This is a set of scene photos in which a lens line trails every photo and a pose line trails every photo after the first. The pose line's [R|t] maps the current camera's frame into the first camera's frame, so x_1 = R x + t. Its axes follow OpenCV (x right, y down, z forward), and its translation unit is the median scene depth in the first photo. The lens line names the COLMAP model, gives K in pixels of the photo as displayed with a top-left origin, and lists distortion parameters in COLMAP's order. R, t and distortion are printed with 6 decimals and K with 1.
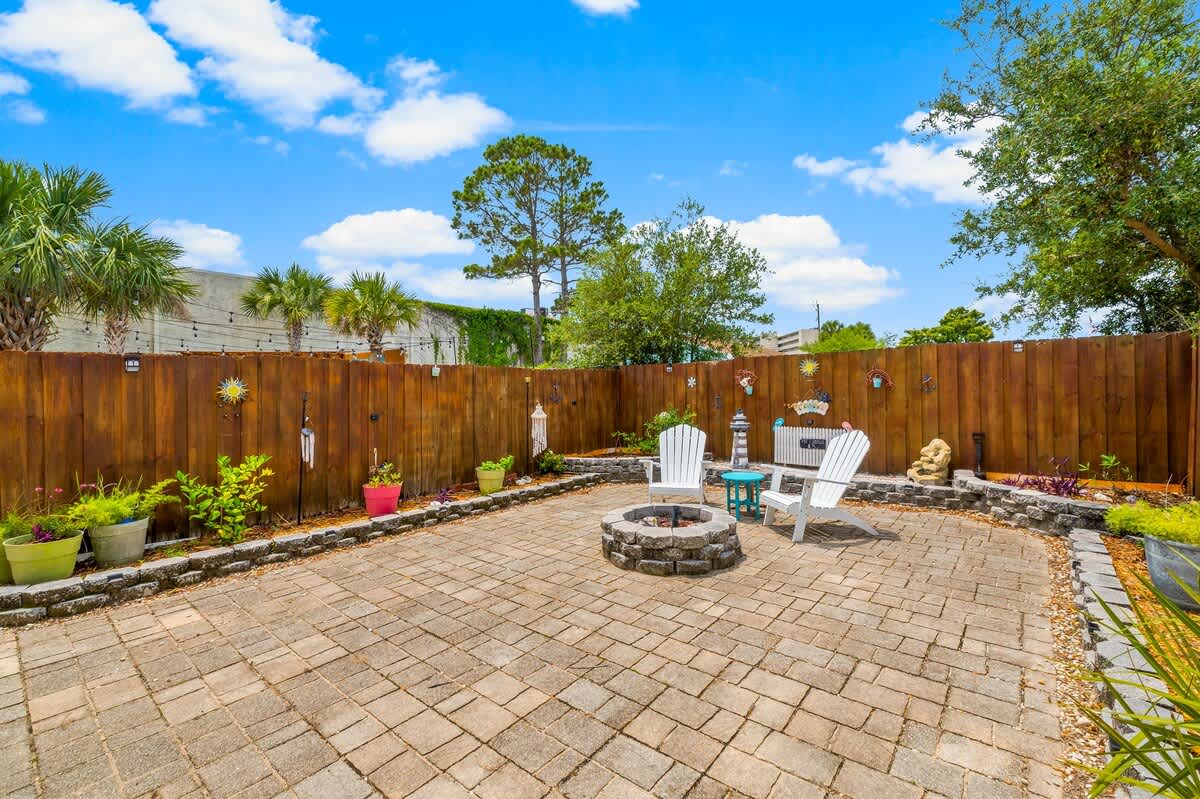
lens RADIAL K [[513.8, 0, 599.2], [0, 513.8, 389.4], [0, 0, 1]] dist [-0.012620, 0.001434]
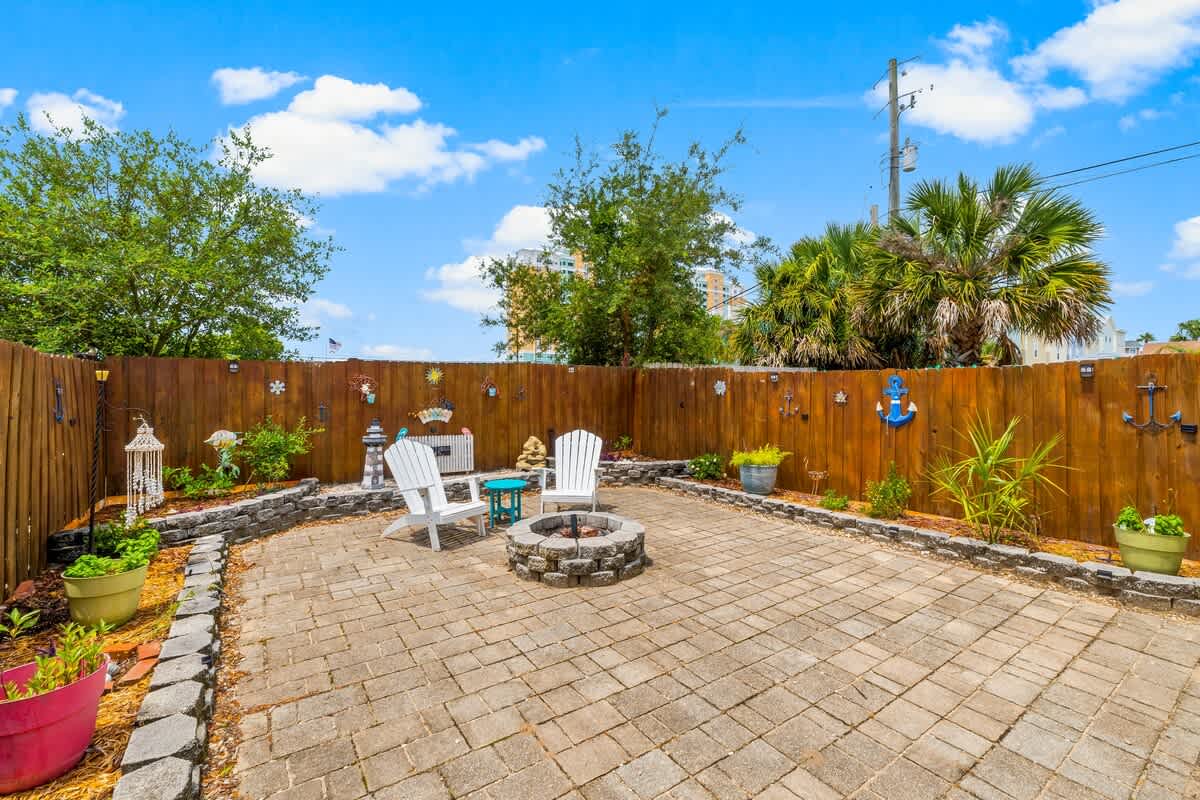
lens RADIAL K [[513.8, 0, 602.4], [0, 513.8, 396.8], [0, 0, 1]] dist [-0.012620, 0.001434]
pose [[0.270412, 0.005419, 0.962729, -0.554145], [-0.001597, 0.999985, -0.005180, 0.003282], [-0.962743, -0.000137, 0.270417, 0.477258]]
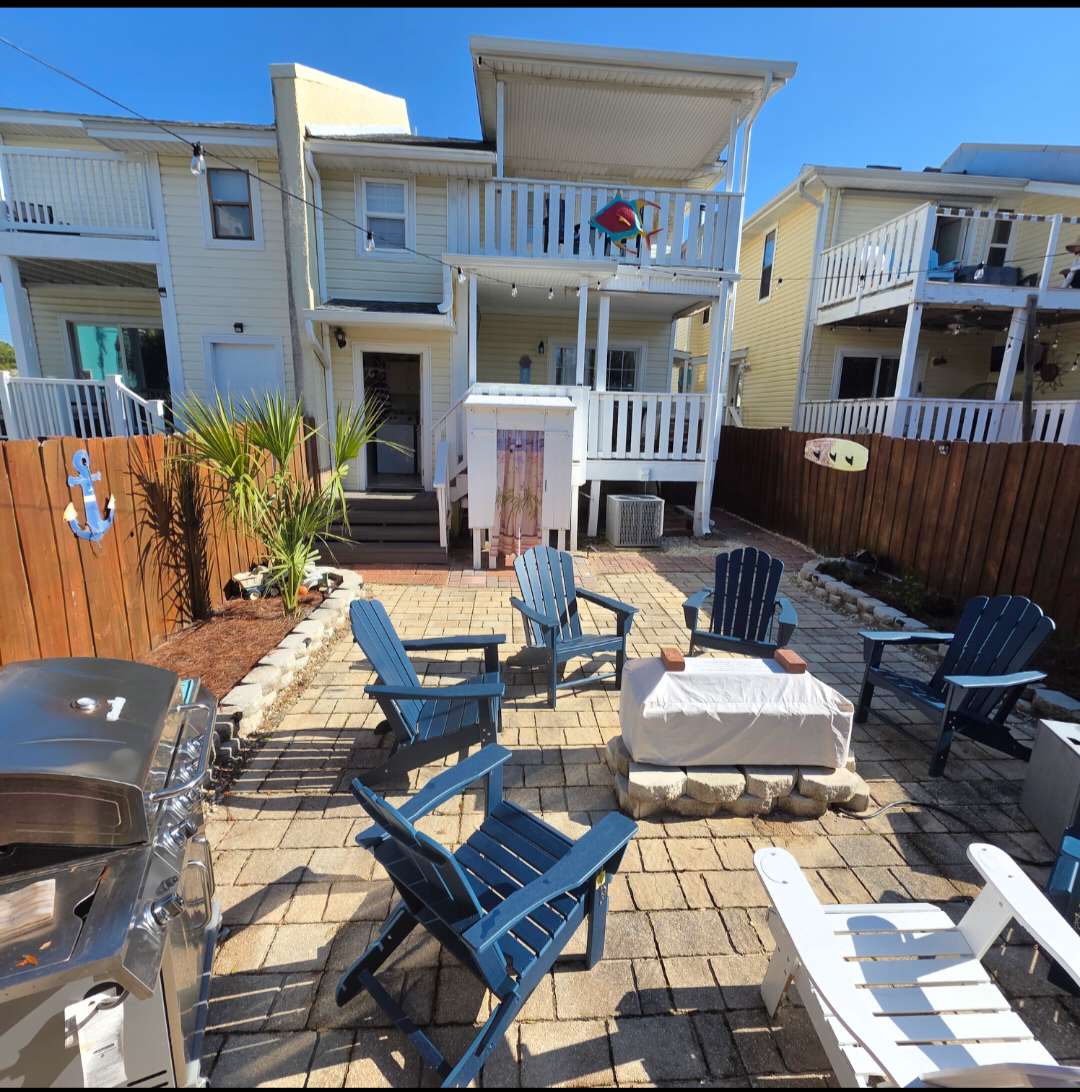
lens RADIAL K [[576.5, 0, 554.1], [0, 576.5, 544.6], [0, 0, 1]] dist [-0.003811, 0.001113]
pose [[-0.712369, 0.146392, -0.686367, 0.527158], [-0.020221, 0.973315, 0.228580, -0.086128], [0.701513, 0.176712, -0.690400, 0.930045]]
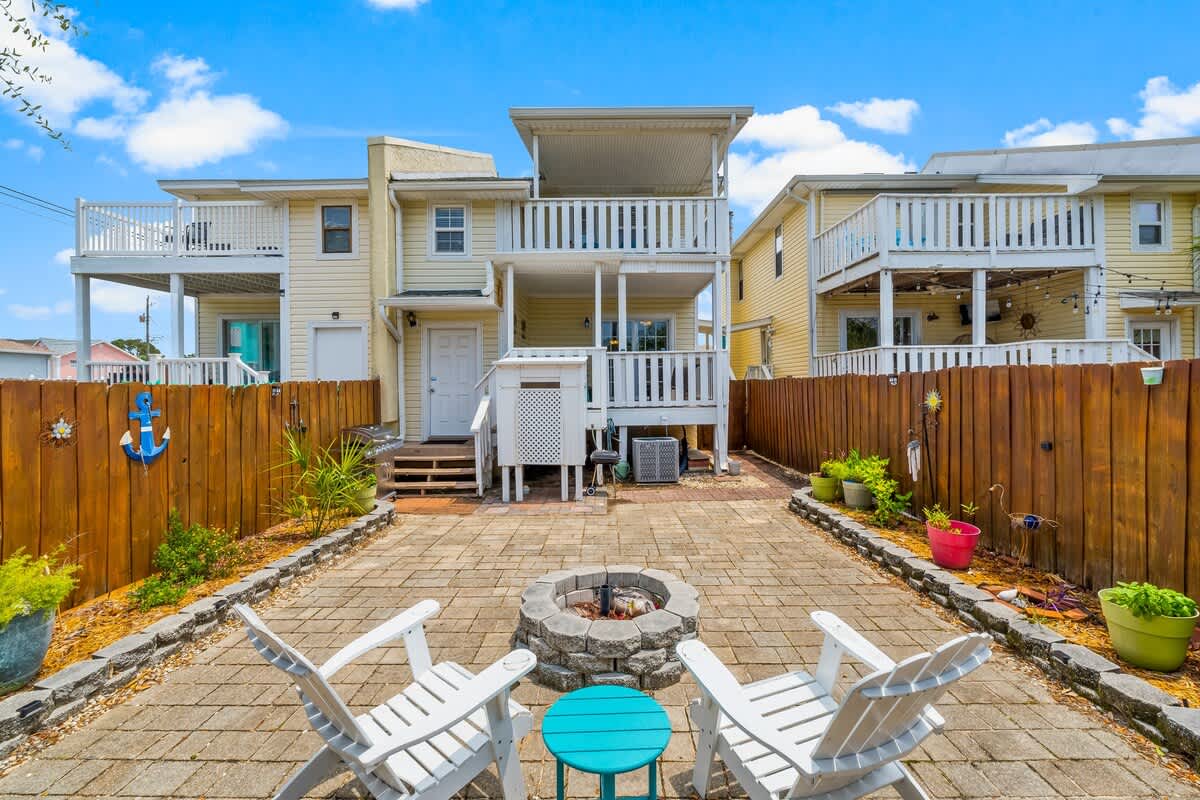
lens RADIAL K [[513.8, 0, 610.9], [0, 513.8, 379.9], [0, 0, 1]] dist [-0.012620, 0.001434]
pose [[-0.762902, 0.010238, -0.646433, 0.426271], [0.019206, 0.999792, -0.006832, -0.039636], [0.646228, -0.017628, -0.762940, 1.095237]]
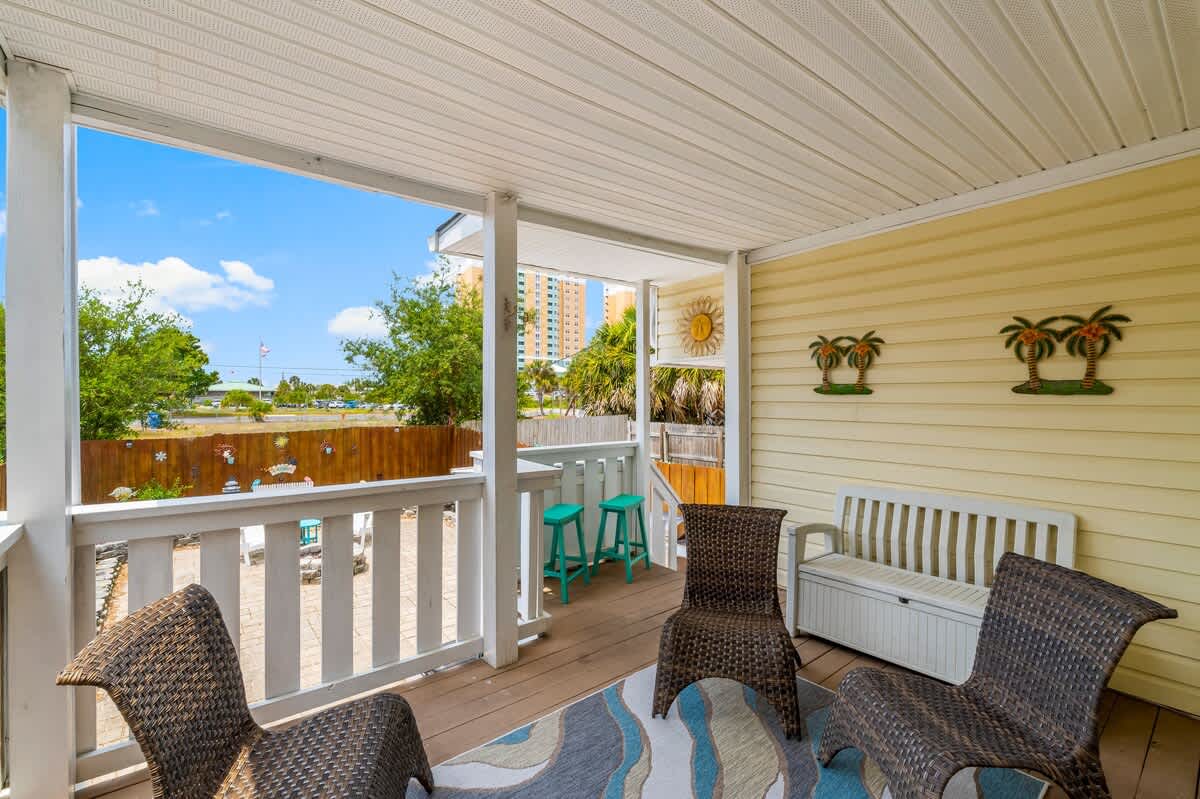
lens RADIAL K [[531.4, 0, 598.5], [0, 531.4, 403.5], [0, 0, 1]] dist [-0.010173, -0.001096]
pose [[0.205821, -0.002152, 0.978587, -0.998702], [-0.006648, 0.999971, 0.003597, -0.187959], [-0.978567, -0.007246, 0.205801, -0.197575]]
